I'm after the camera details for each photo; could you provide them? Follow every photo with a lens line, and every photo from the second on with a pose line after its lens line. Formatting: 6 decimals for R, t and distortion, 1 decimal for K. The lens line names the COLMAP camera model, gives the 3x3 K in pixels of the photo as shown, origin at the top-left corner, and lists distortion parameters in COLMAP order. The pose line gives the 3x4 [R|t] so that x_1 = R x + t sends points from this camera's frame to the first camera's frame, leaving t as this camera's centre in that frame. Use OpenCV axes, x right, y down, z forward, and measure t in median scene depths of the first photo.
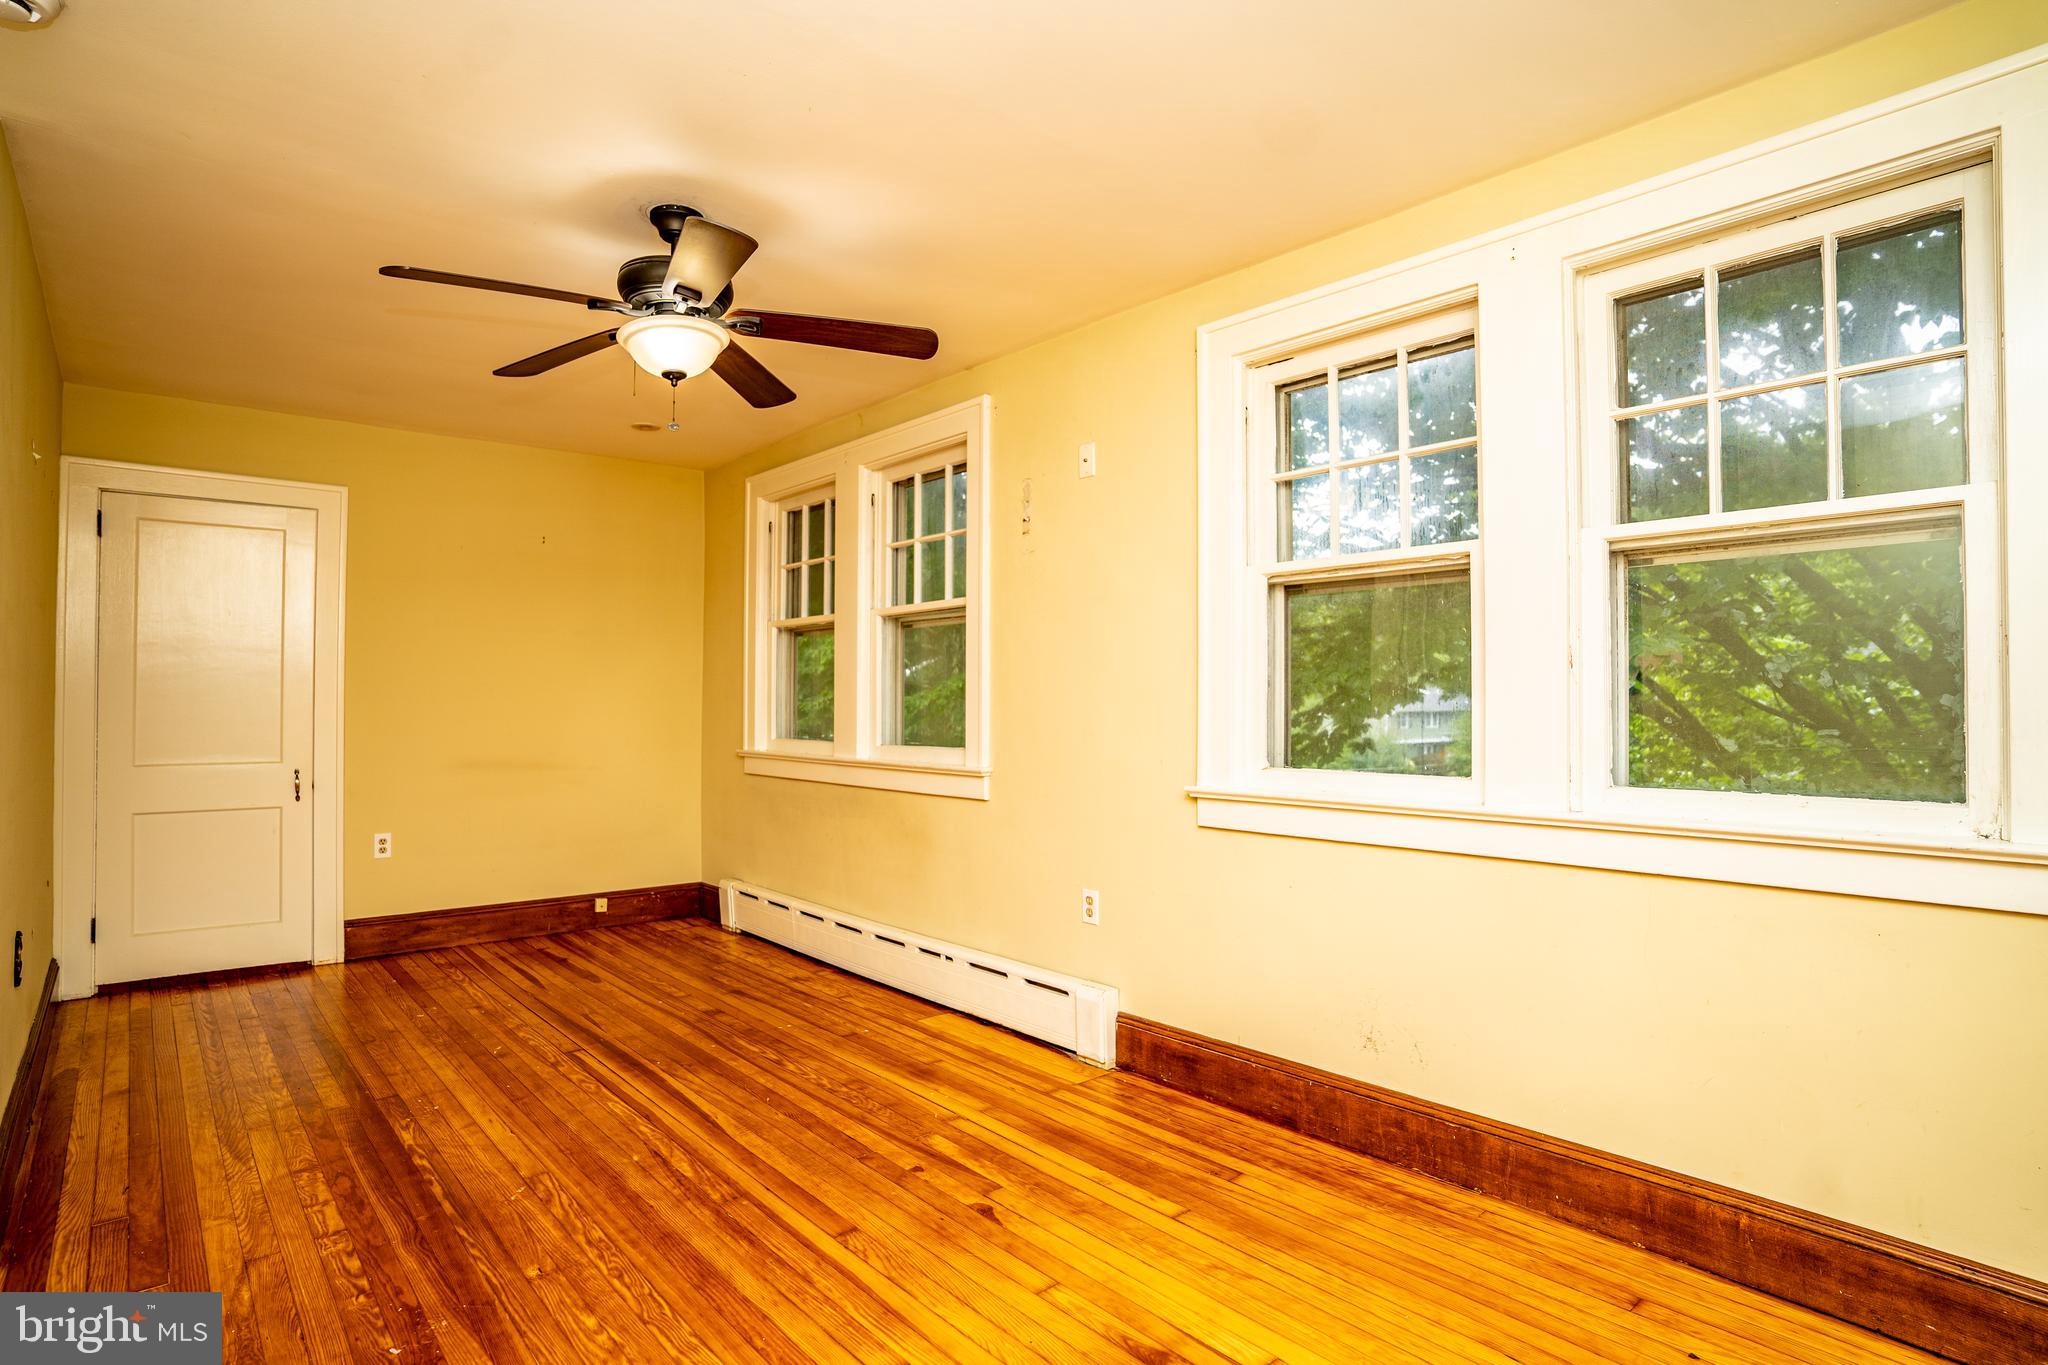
lens RADIAL K [[1028.8, 0, 999.6], [0, 1028.8, 672.1], [0, 0, 1]] dist [-0.072503, 0.030224]
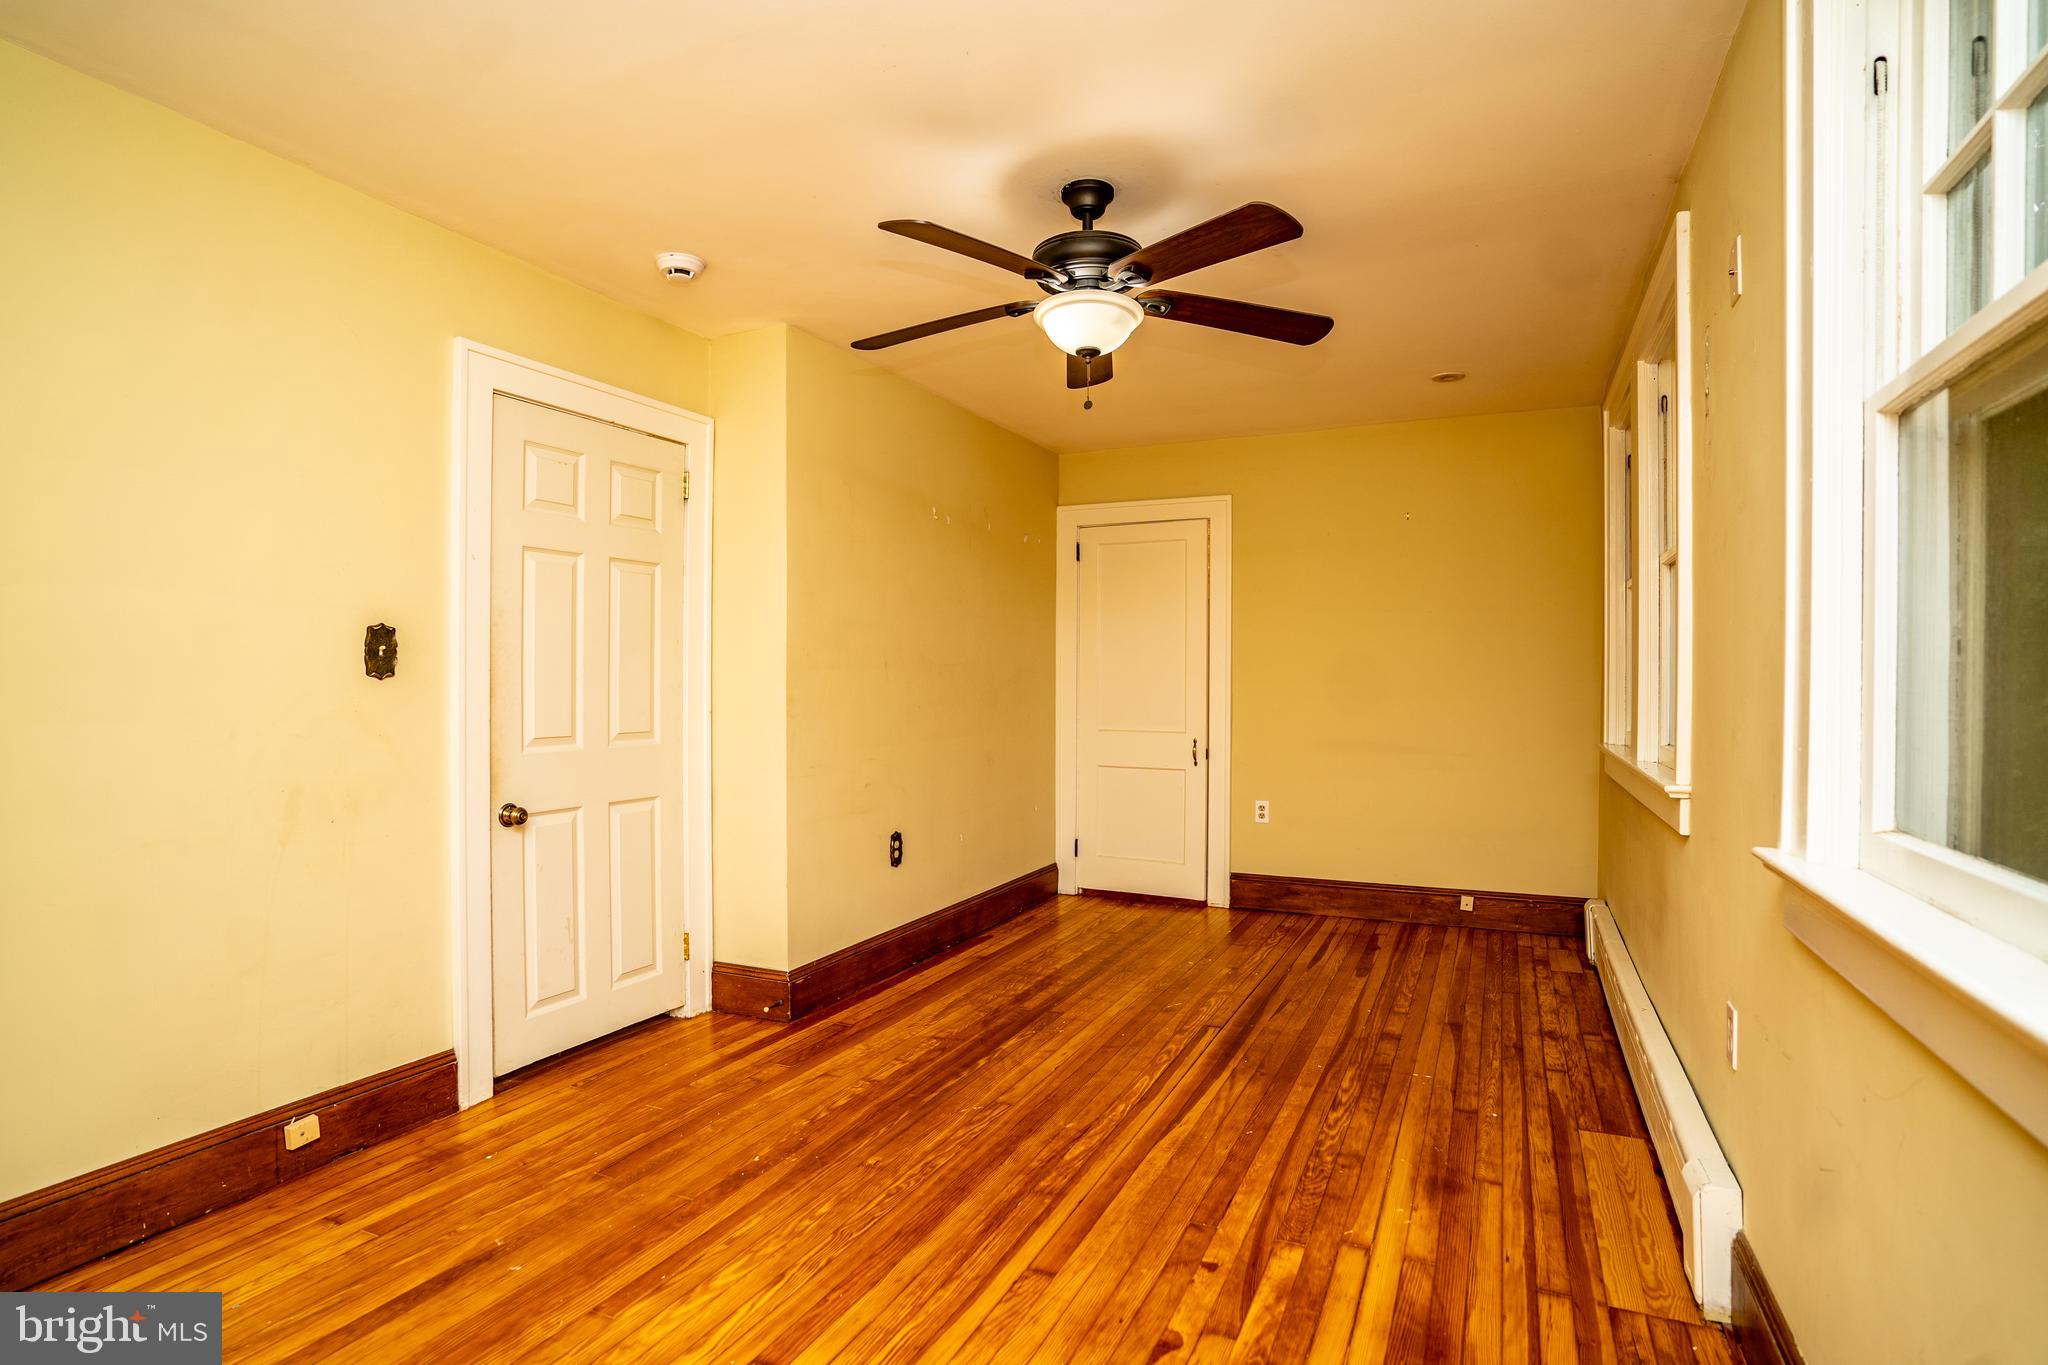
lens RADIAL K [[1028.8, 0, 1033.8], [0, 1028.8, 678.6], [0, 0, 1]] dist [-0.072503, 0.030224]
pose [[0.435073, 0.000727, -0.900395, 0.468029], [0.022016, 0.999692, 0.011445, 0.009973], [0.900126, -0.024802, 0.434923, 0.437789]]
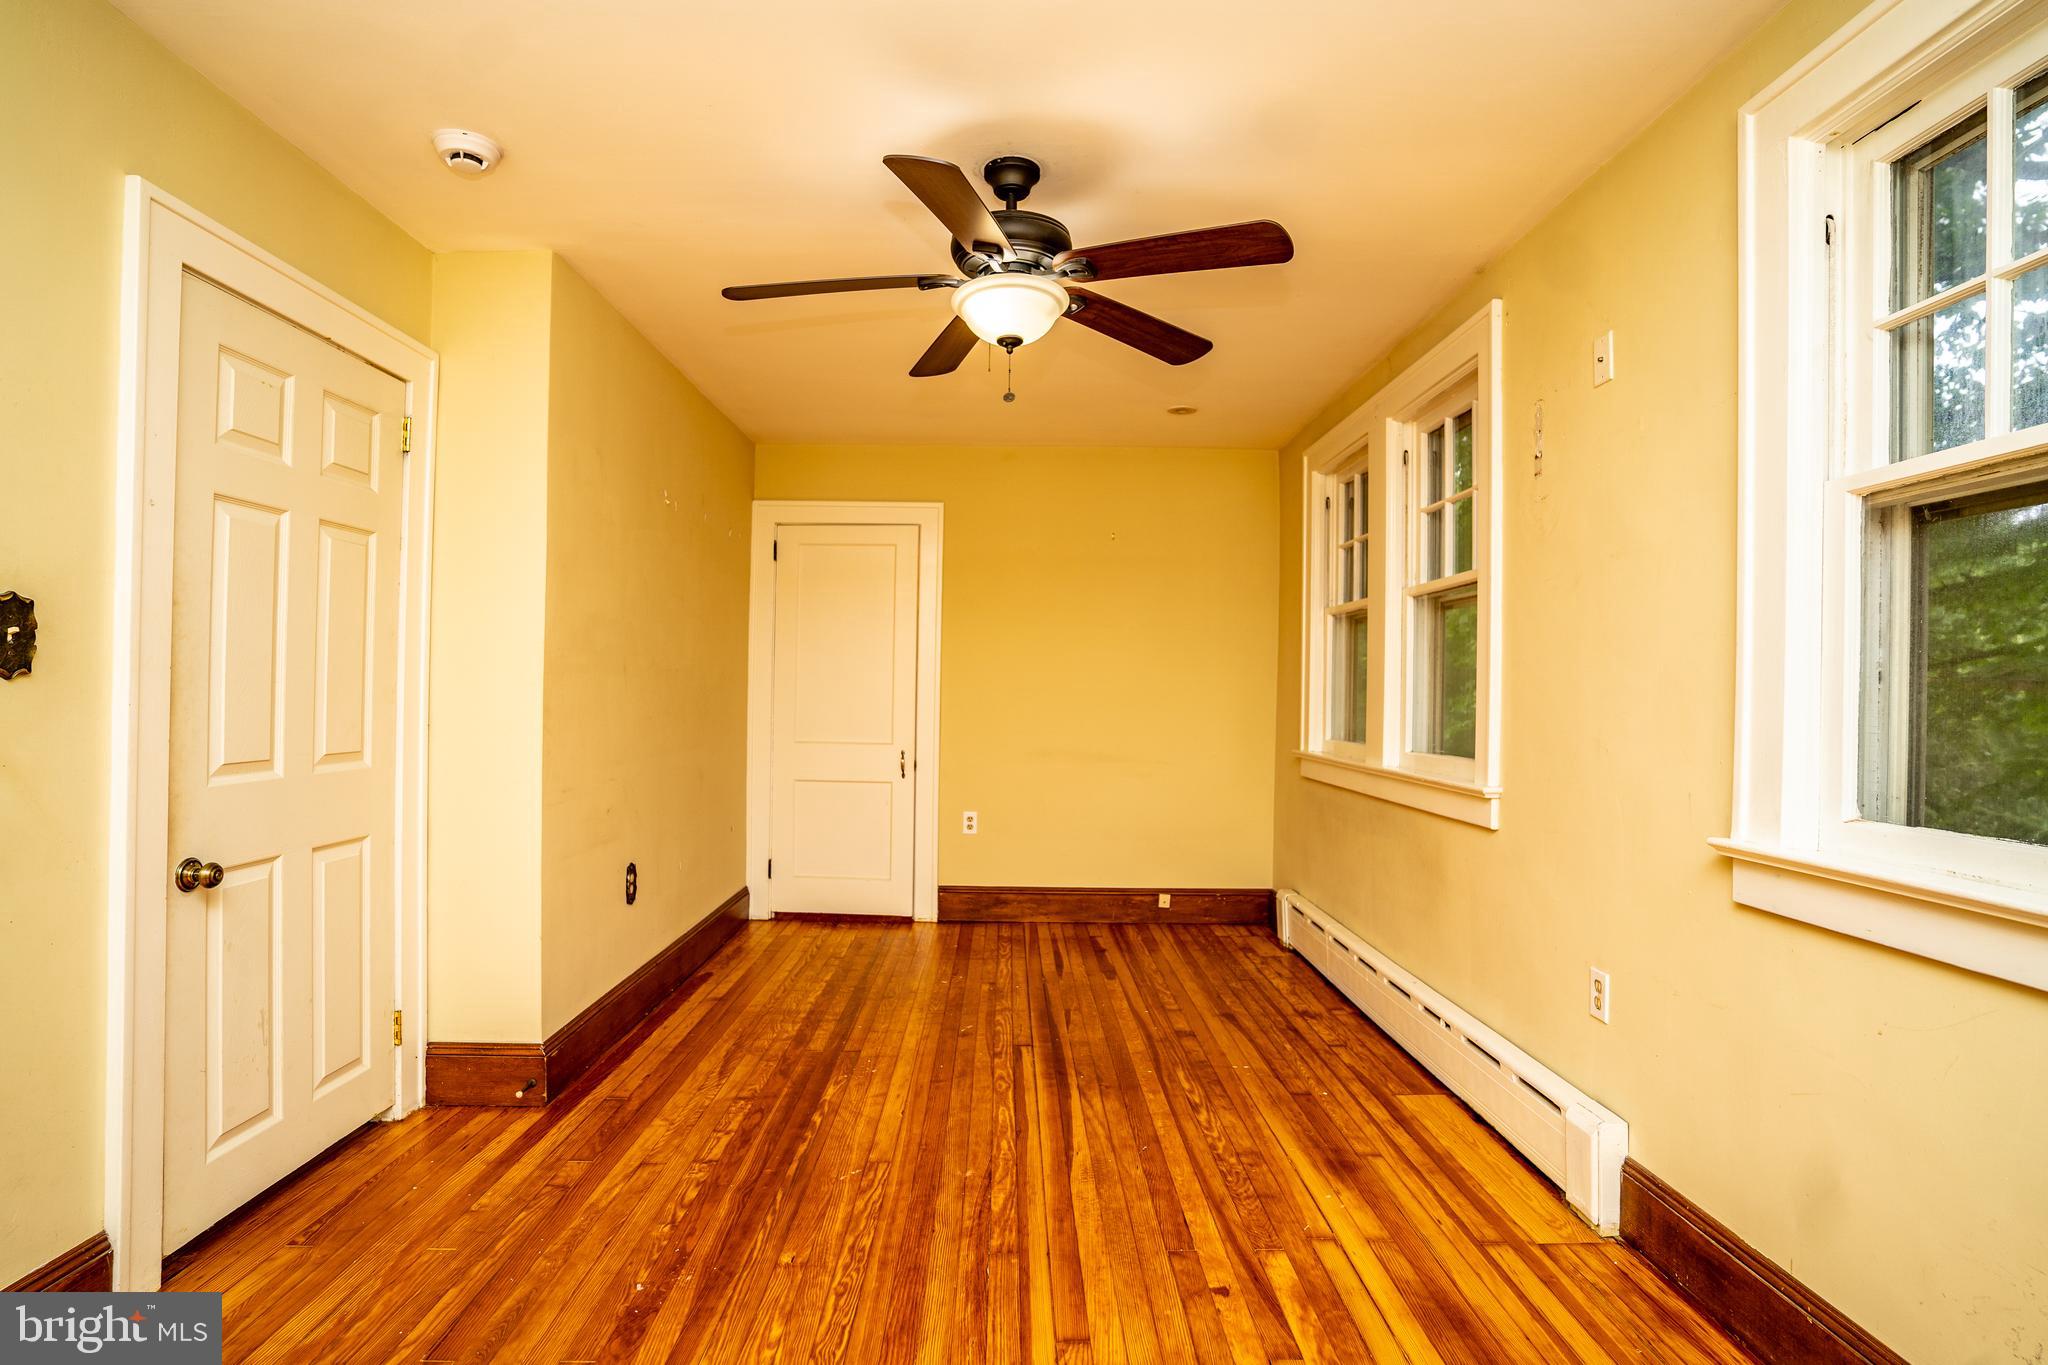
lens RADIAL K [[1028.8, 0, 1027.3], [0, 1028.8, 681.9], [0, 0, 1]] dist [-0.072503, 0.030224]
pose [[0.776209, 0.005696, -0.630449, 0.236918], [0.002685, 0.999920, 0.012339, 0.004710], [0.630469, -0.011270, 0.776132, 0.245814]]
